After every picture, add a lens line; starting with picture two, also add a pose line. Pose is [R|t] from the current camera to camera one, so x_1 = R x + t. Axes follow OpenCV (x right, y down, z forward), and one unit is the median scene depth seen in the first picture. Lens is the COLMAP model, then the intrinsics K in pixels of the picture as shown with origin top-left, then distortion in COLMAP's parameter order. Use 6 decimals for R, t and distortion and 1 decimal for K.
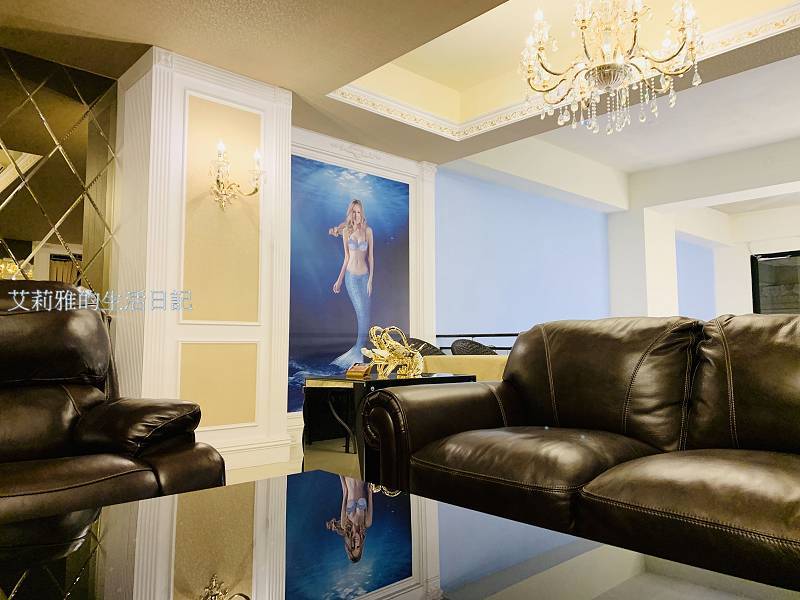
lens RADIAL K [[618.2, 0, 400.0], [0, 618.2, 300.0], [0, 0, 1]] dist [0.013052, 0.009854]
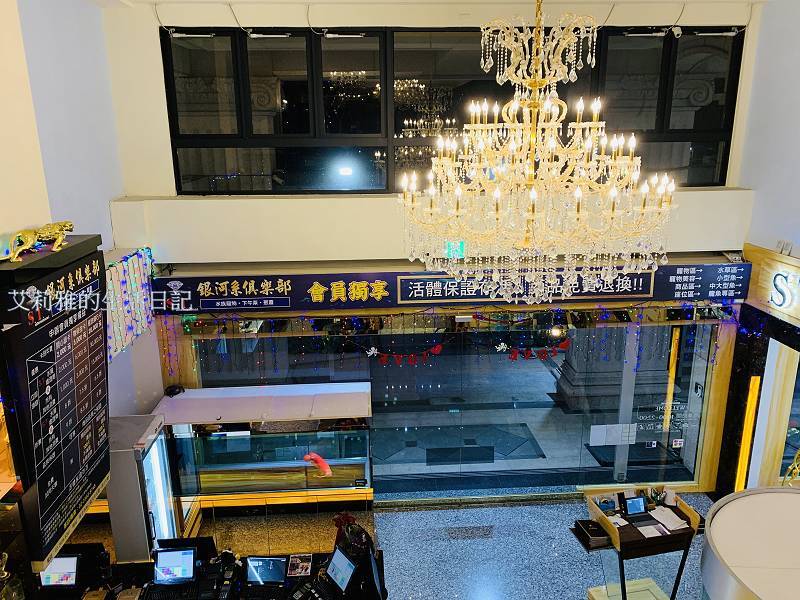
lens RADIAL K [[603.2, 0, 400.0], [0, 603.2, 300.0], [0, 0, 1]] dist [0.048598, -0.000637]
pose [[0.648070, -0.195661, 0.736018, 0.198429], [-0.061490, 0.949836, 0.306644, -0.012038], [-0.759094, -0.243985, 0.603529, 0.351170]]
